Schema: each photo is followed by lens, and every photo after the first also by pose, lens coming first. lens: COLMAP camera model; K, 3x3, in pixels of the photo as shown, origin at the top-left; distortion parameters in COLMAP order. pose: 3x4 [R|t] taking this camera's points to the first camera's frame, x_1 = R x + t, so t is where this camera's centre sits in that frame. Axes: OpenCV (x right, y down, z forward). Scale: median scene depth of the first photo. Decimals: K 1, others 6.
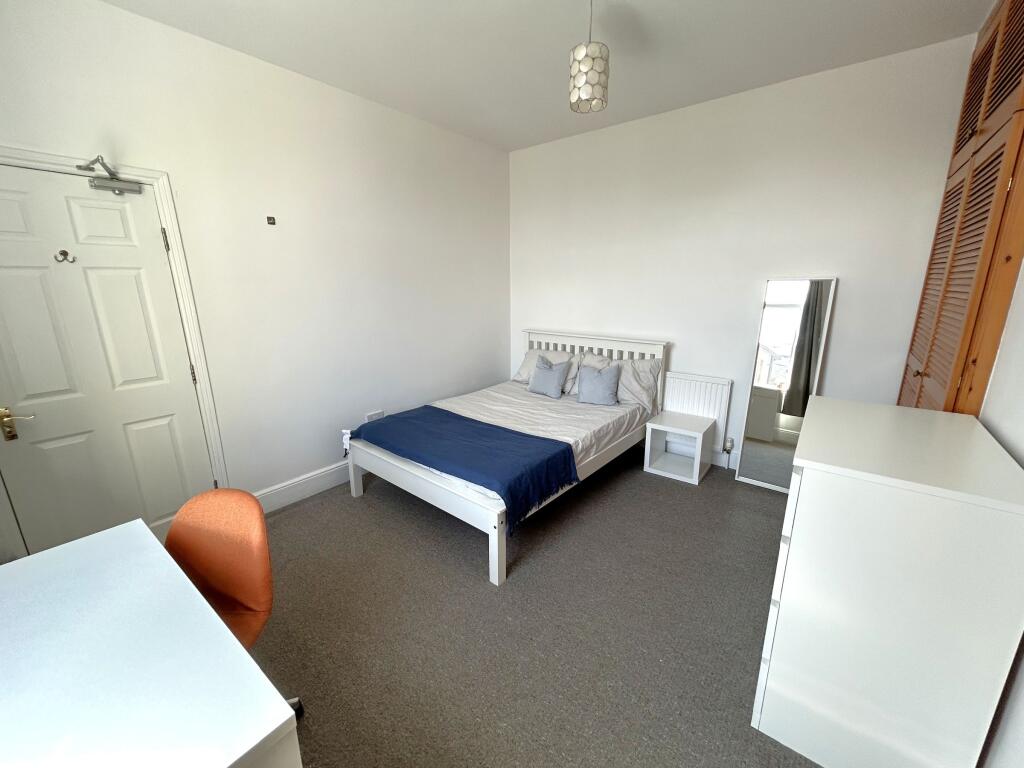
lens RADIAL K [[408.7, 0, 512.0], [0, 408.7, 384.0], [0, 0, 1]] dist [0.000593, -0.000034]
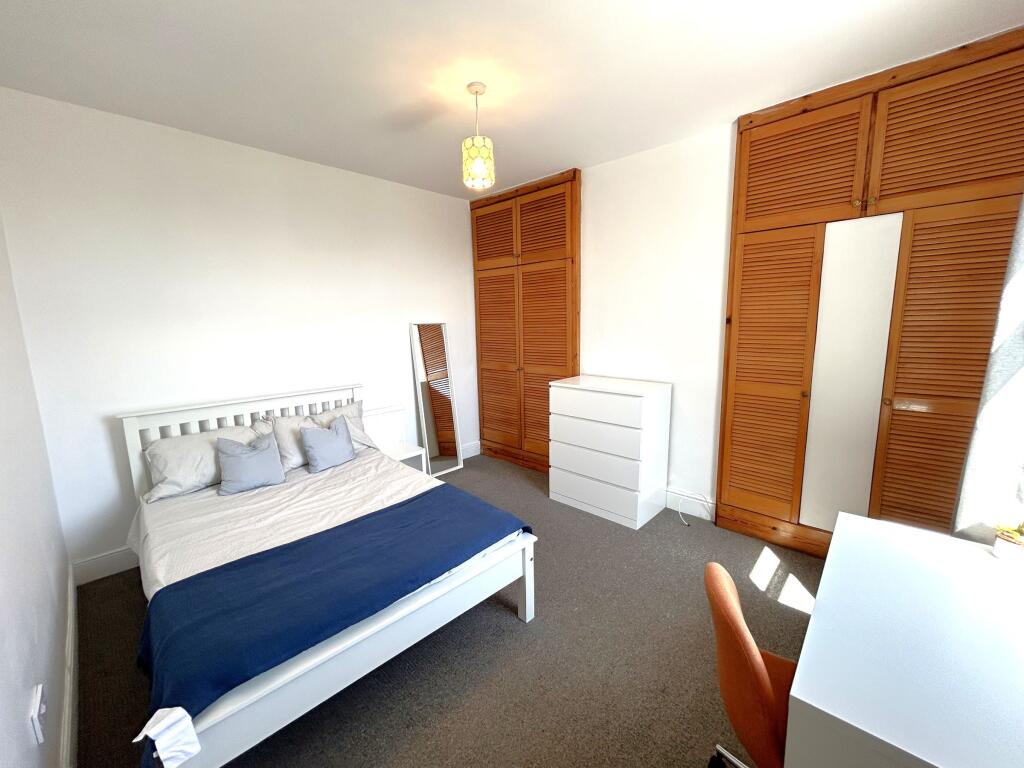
lens RADIAL K [[408.7, 0, 512.0], [0, 408.7, 384.0], [0, 0, 1]] dist [0.000593, -0.000034]
pose [[0.084507, -0.145669, 0.985718, -0.660439], [0.258404, 0.958616, 0.119511, -0.137623], [-0.962334, 0.244614, 0.118651, 0.542989]]
